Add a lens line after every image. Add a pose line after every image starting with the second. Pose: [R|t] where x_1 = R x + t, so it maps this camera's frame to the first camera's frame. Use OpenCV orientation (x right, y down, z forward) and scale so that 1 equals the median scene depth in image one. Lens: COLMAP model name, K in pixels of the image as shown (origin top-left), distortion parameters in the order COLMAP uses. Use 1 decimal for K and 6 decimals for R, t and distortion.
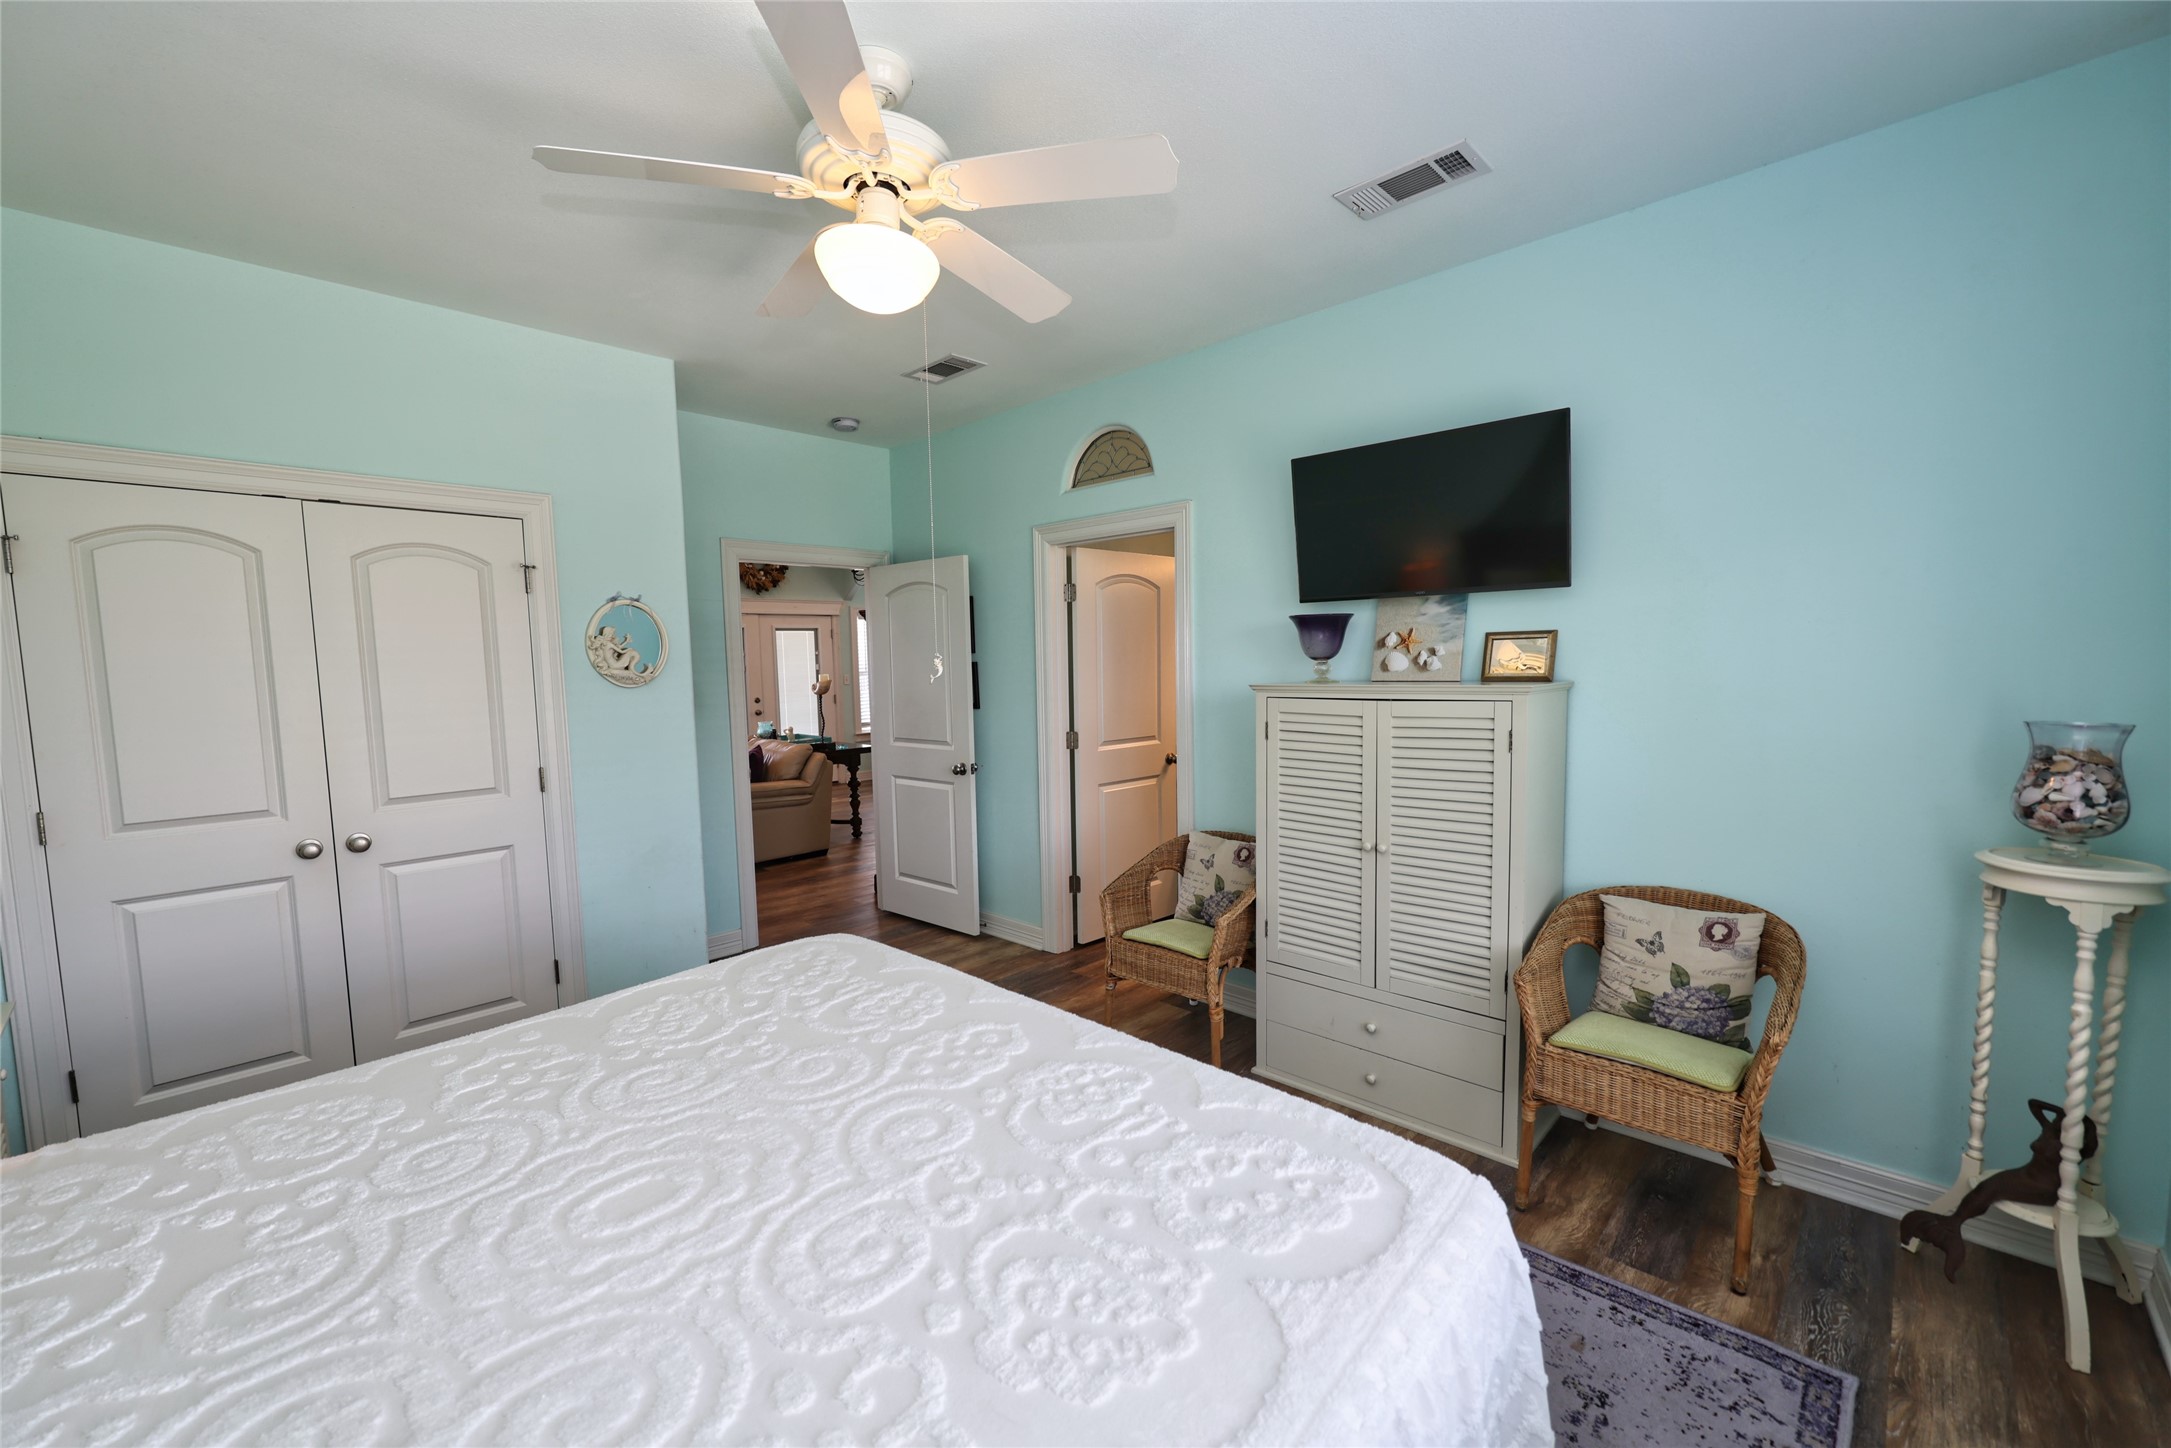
lens RADIAL K [[921.9, 0, 1088.7], [0, 921.9, 731.1], [0, 0, 1]] dist [0.003472, 0.000897]
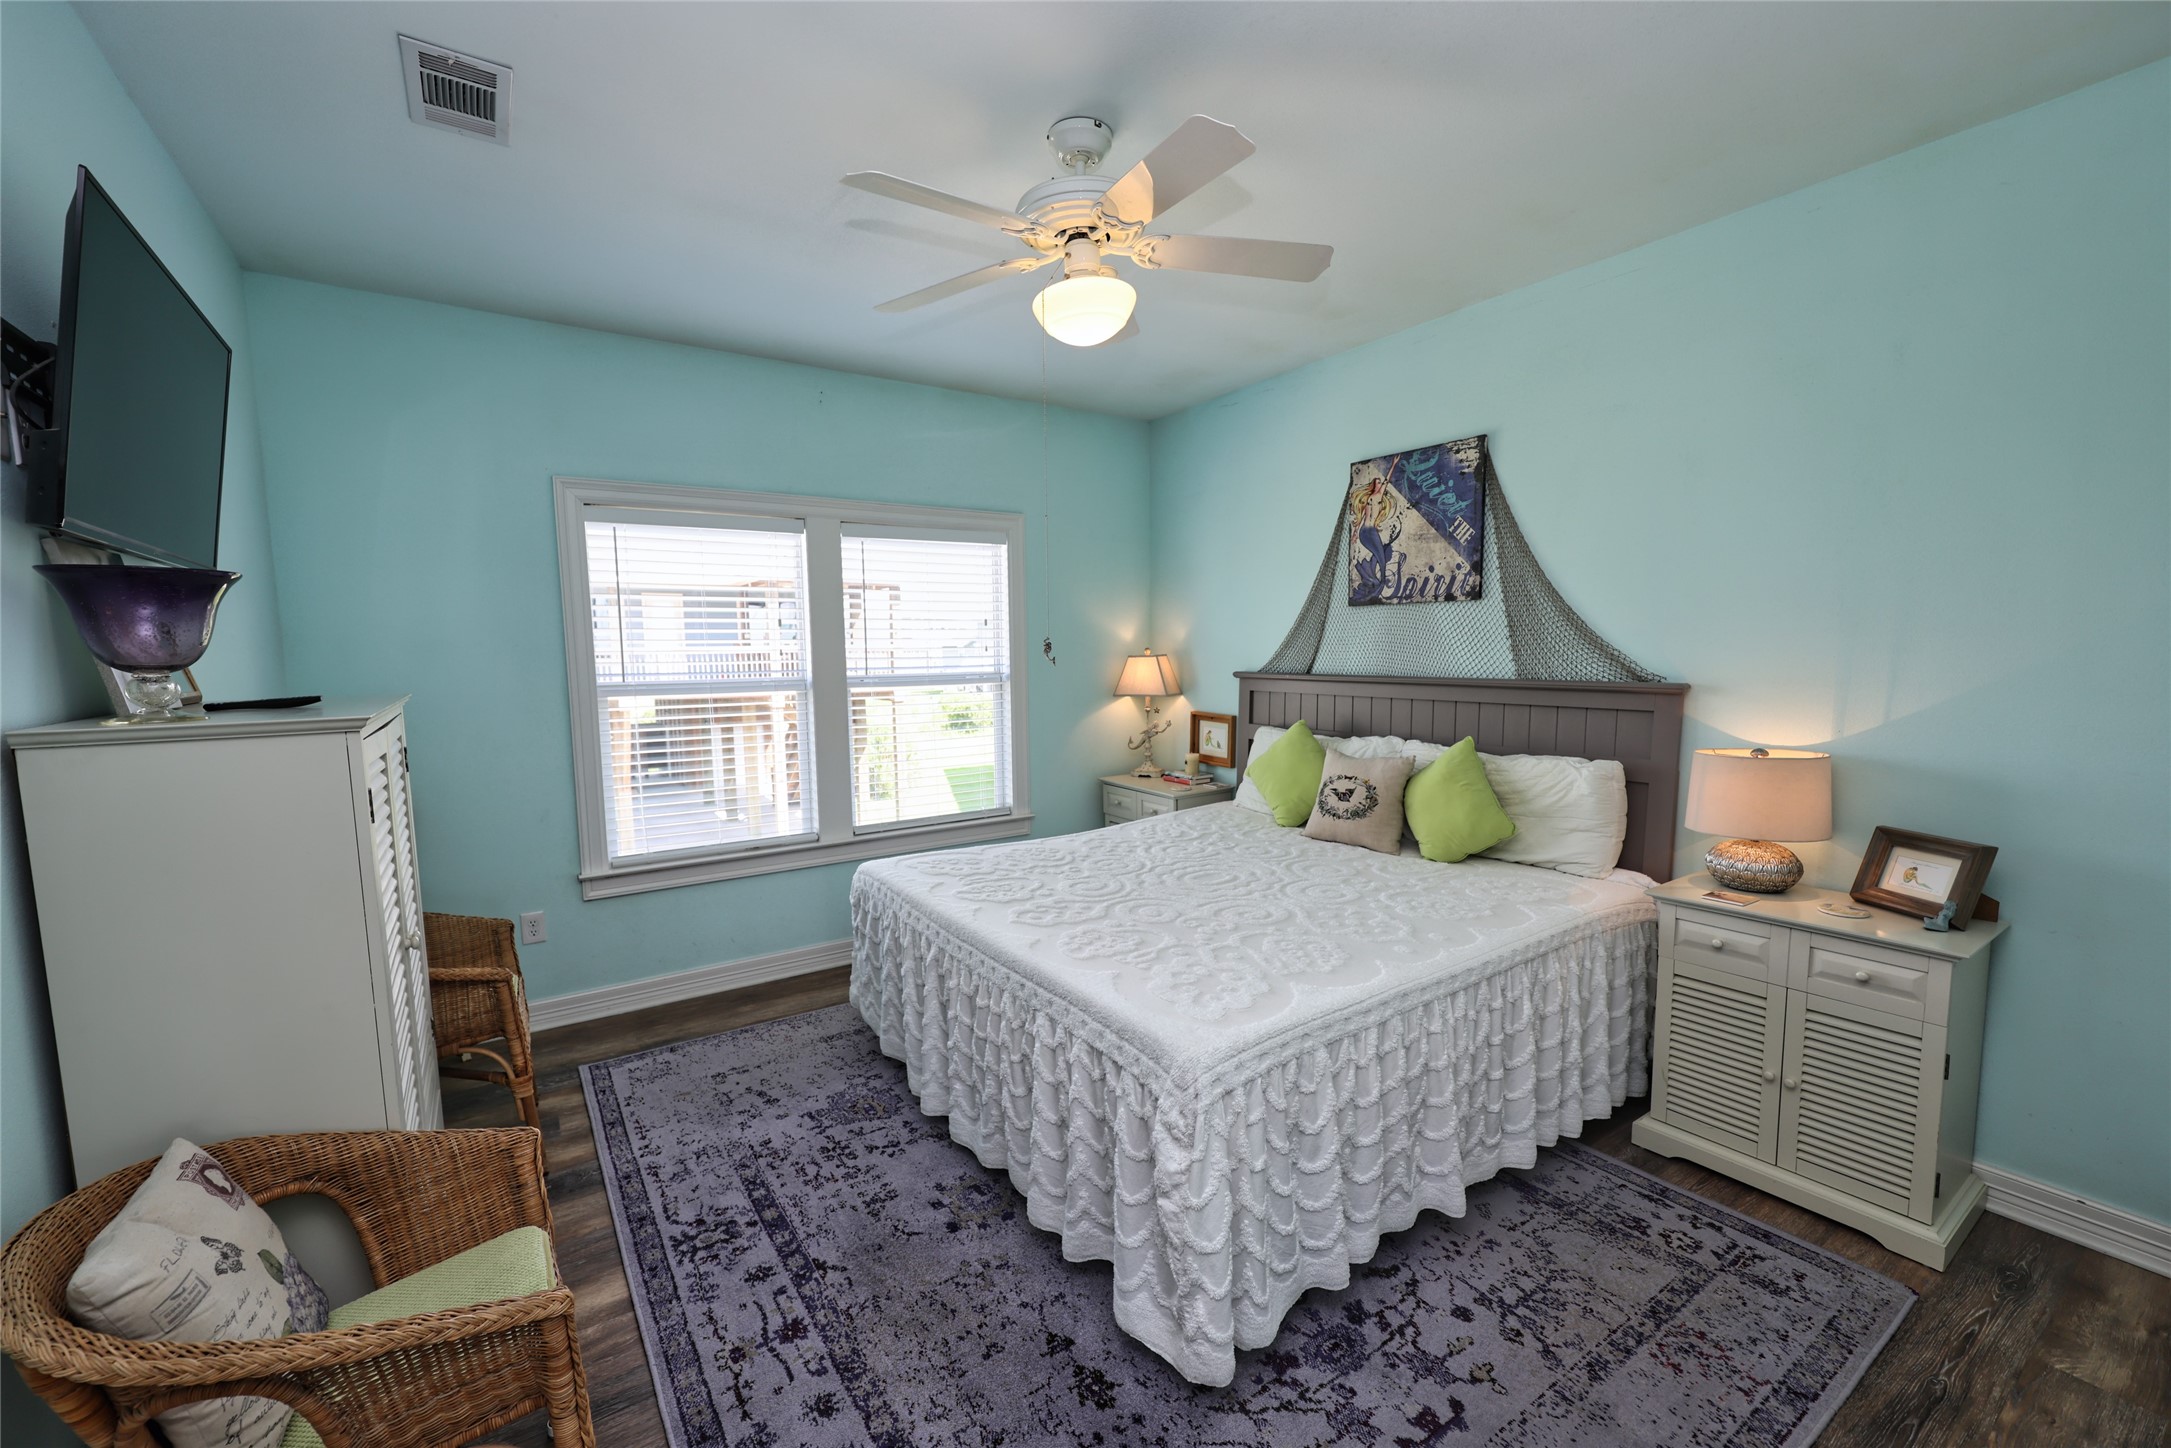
lens RADIAL K [[921.9, 0, 1088.6], [0, 921.9, 734.1], [0, 0, 1]] dist [0.003472, 0.000897]
pose [[-0.978802, 0.018006, 0.204014, -0.543101], [0.054220, 0.983369, 0.173338, -0.199523], [-0.197500, 0.180725, -0.963500, 2.580839]]
